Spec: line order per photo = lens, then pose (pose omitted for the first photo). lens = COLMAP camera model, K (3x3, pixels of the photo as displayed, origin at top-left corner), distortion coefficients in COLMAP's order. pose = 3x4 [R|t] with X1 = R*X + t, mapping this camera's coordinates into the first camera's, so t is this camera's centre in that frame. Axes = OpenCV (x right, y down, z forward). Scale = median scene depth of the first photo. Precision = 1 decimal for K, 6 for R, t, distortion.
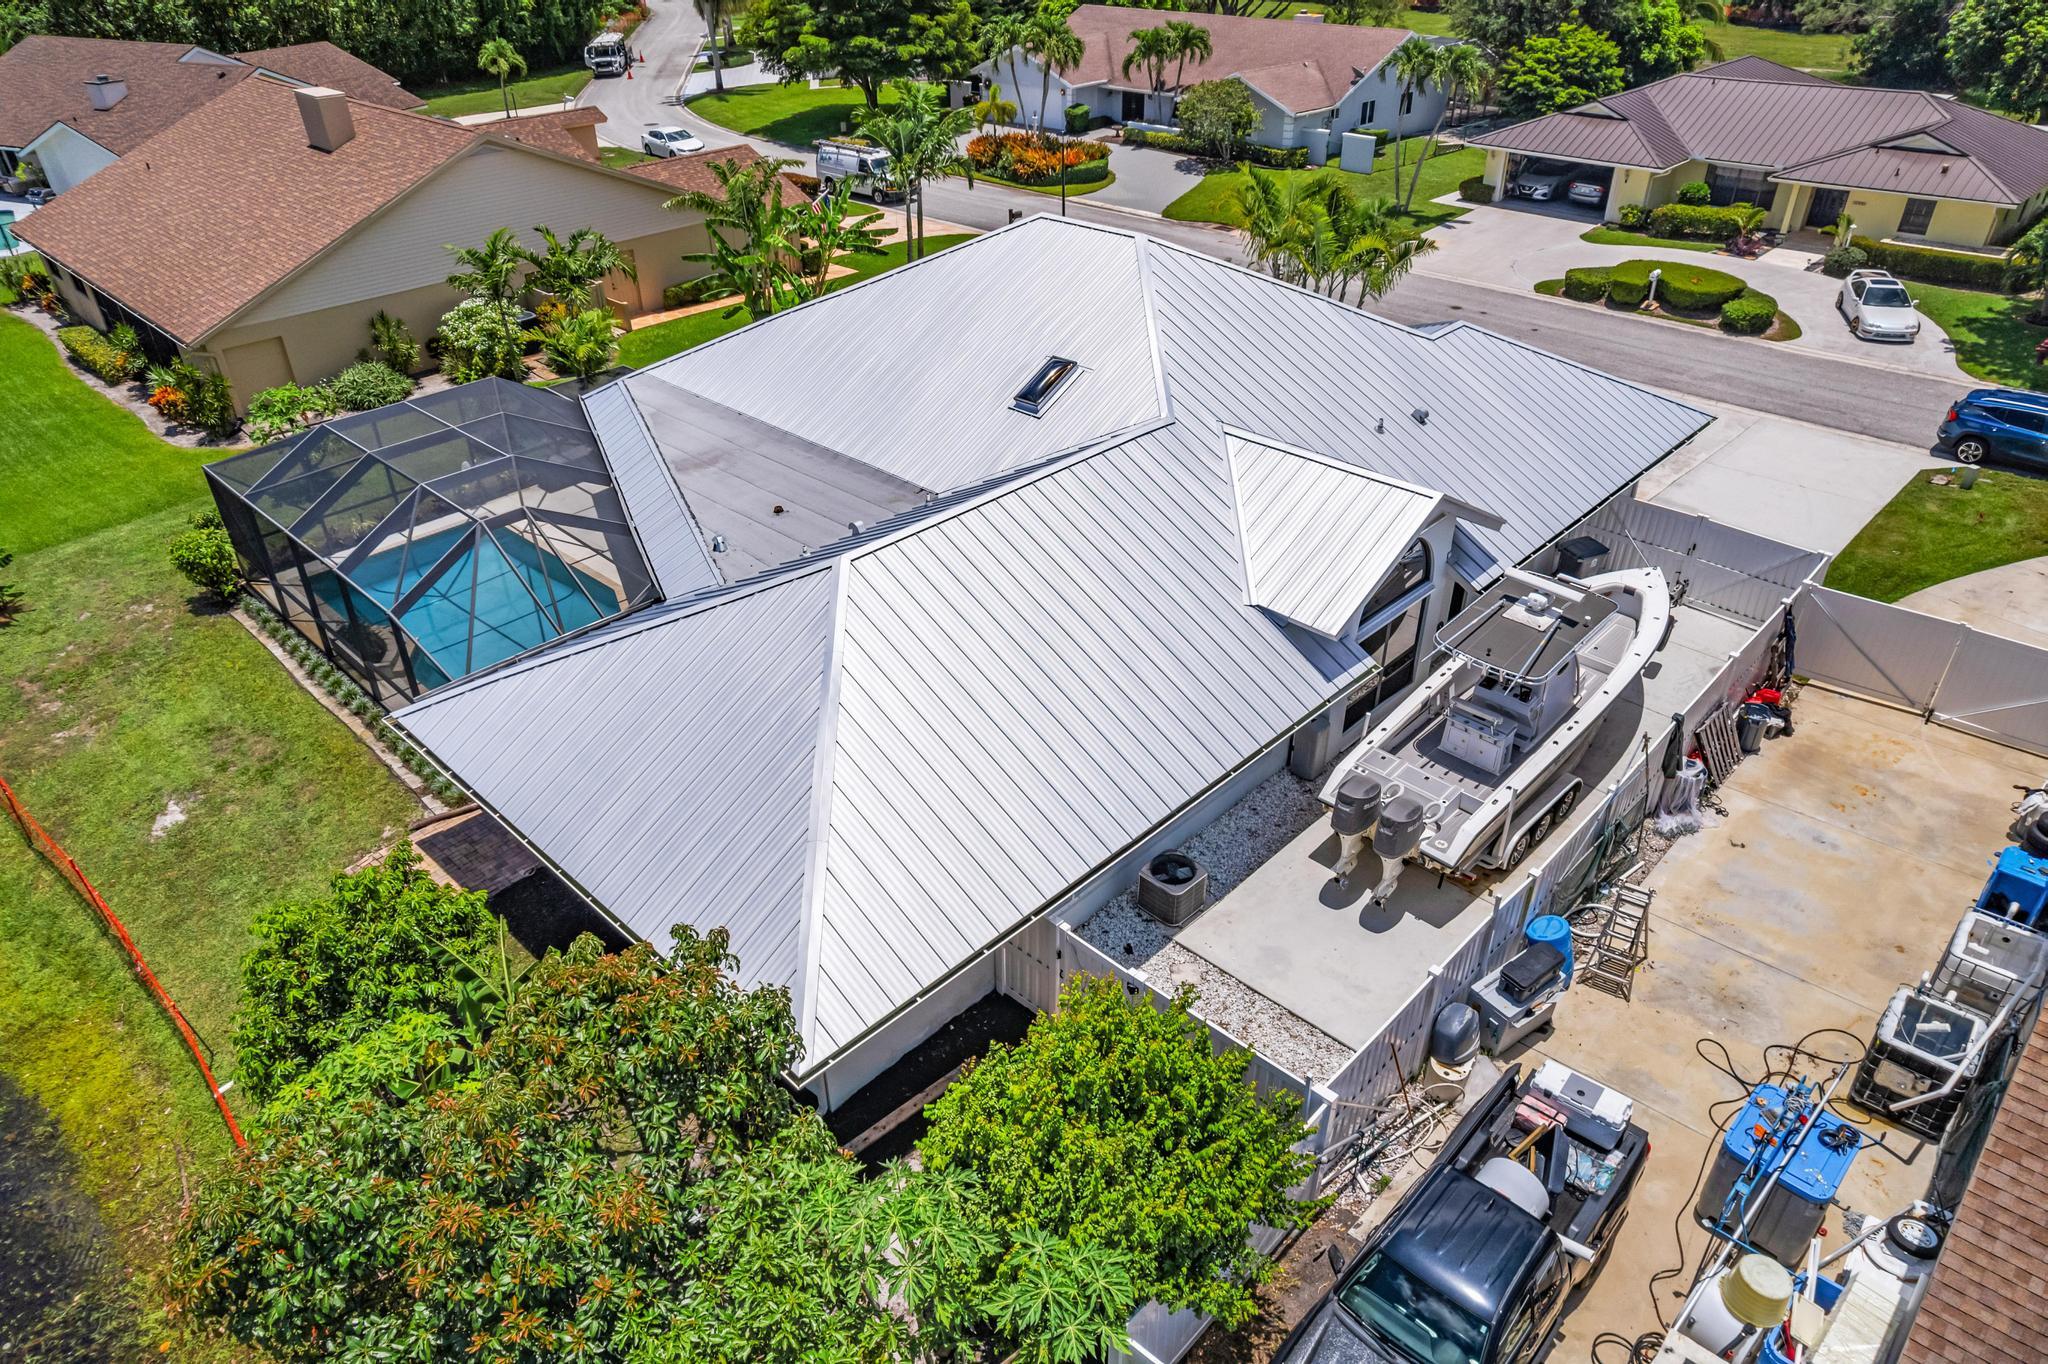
lens RADIAL K [[1325.7, 0, 1024.0], [0, 1325.7, 682.0], [0, 0, 1]] dist [-0.071082, 0.078590]
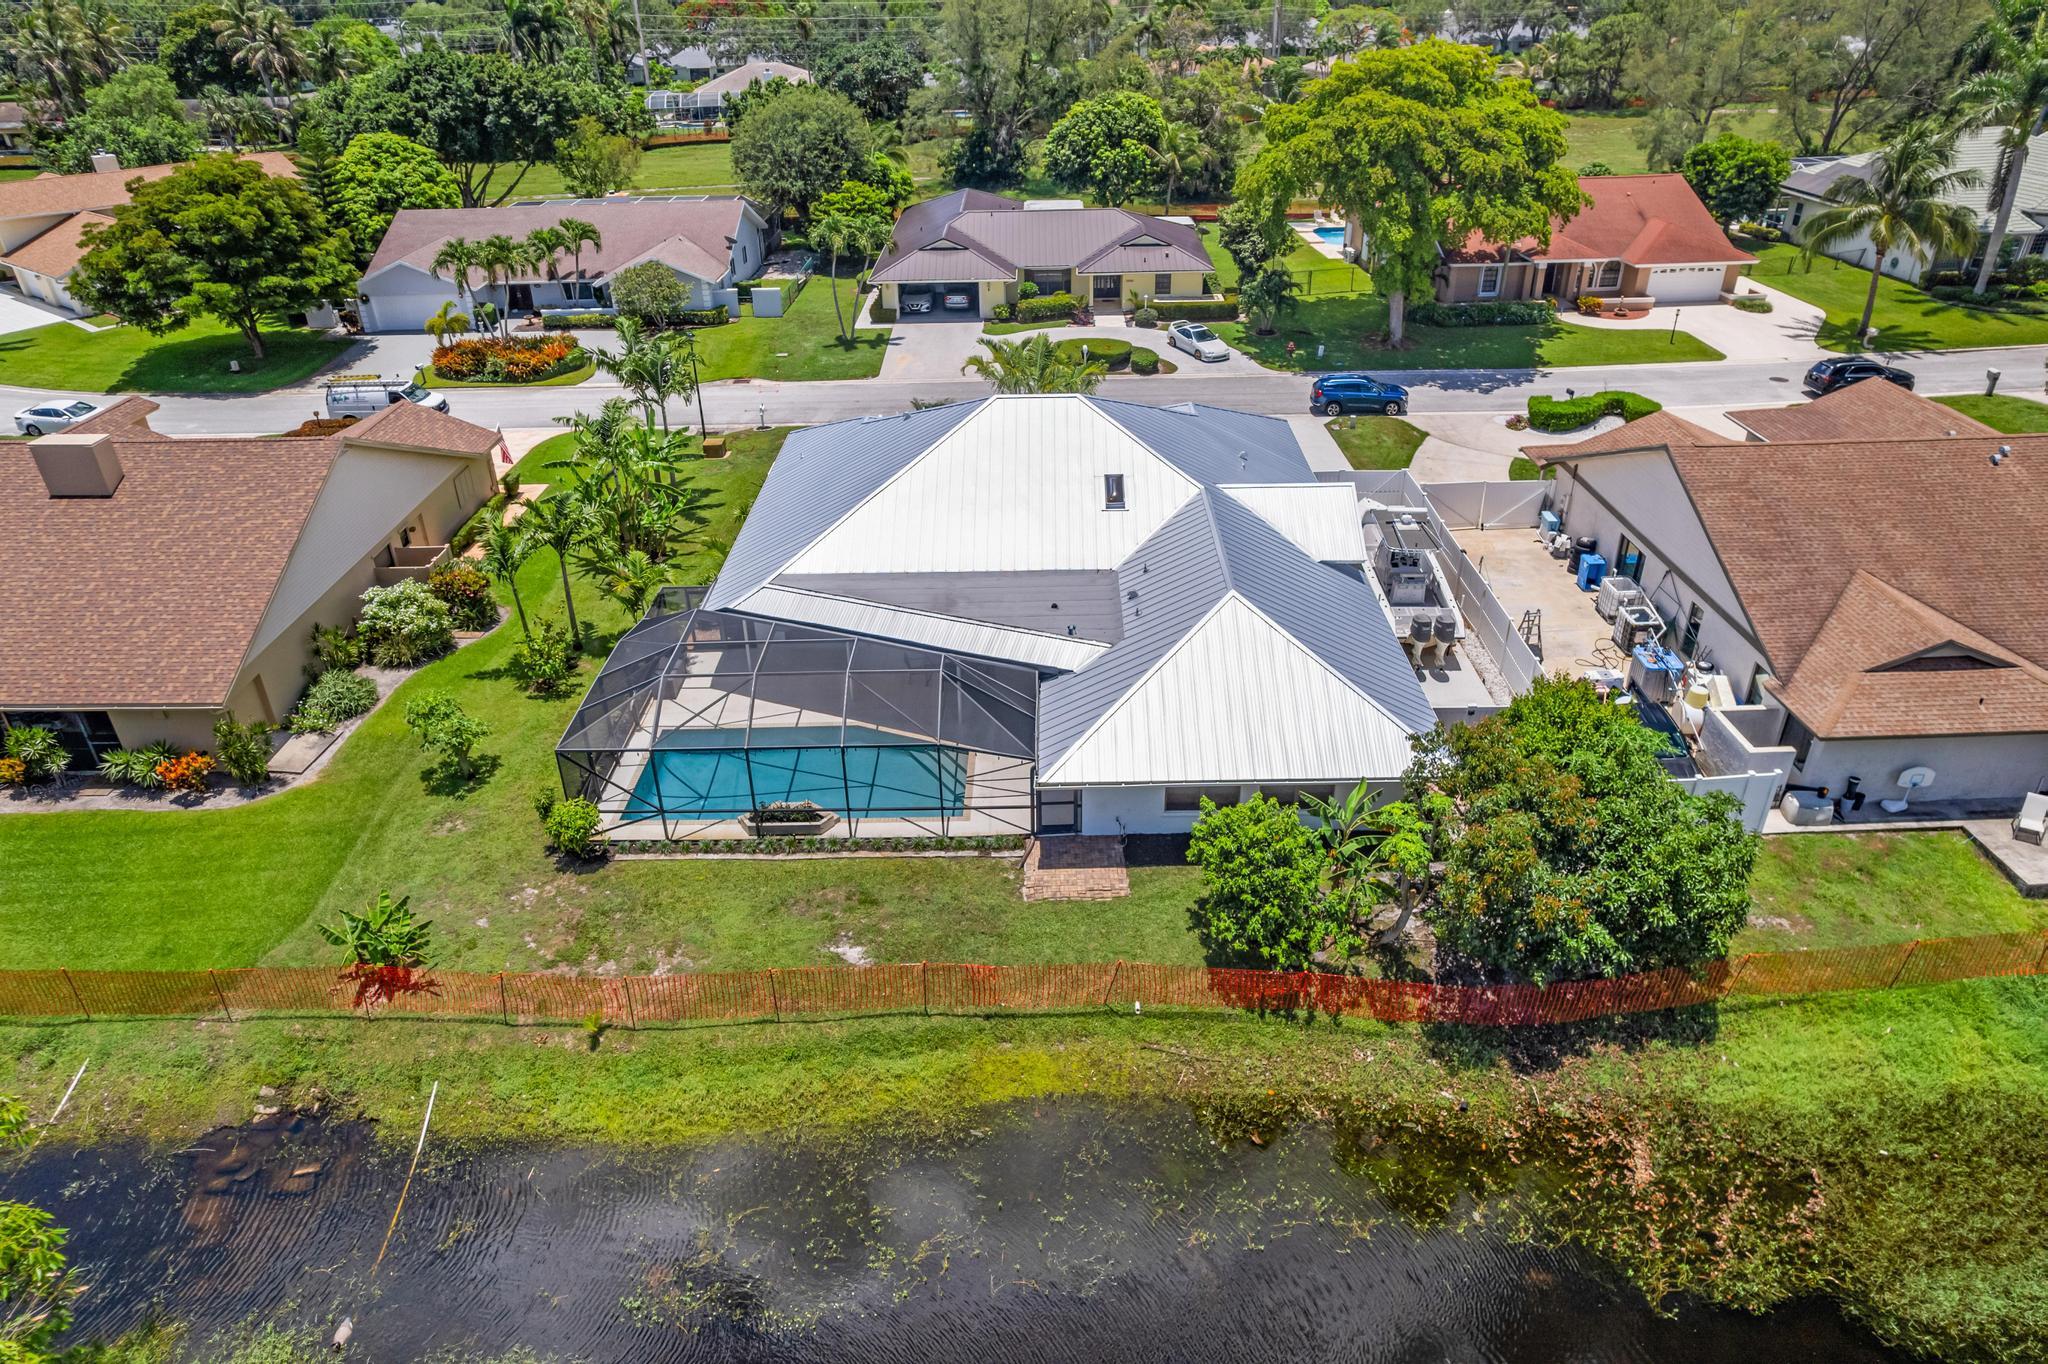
lens RADIAL K [[1325.7, 0, 1024.0], [0, 1325.7, 682.0], [0, 0, 1]] dist [-0.071082, 0.078590]
pose [[0.720823, -0.342264, 0.602718, -0.656440], [0.377851, 0.923041, 0.072273, -0.095948], [-0.581070, 0.175641, 0.794675, -0.117256]]
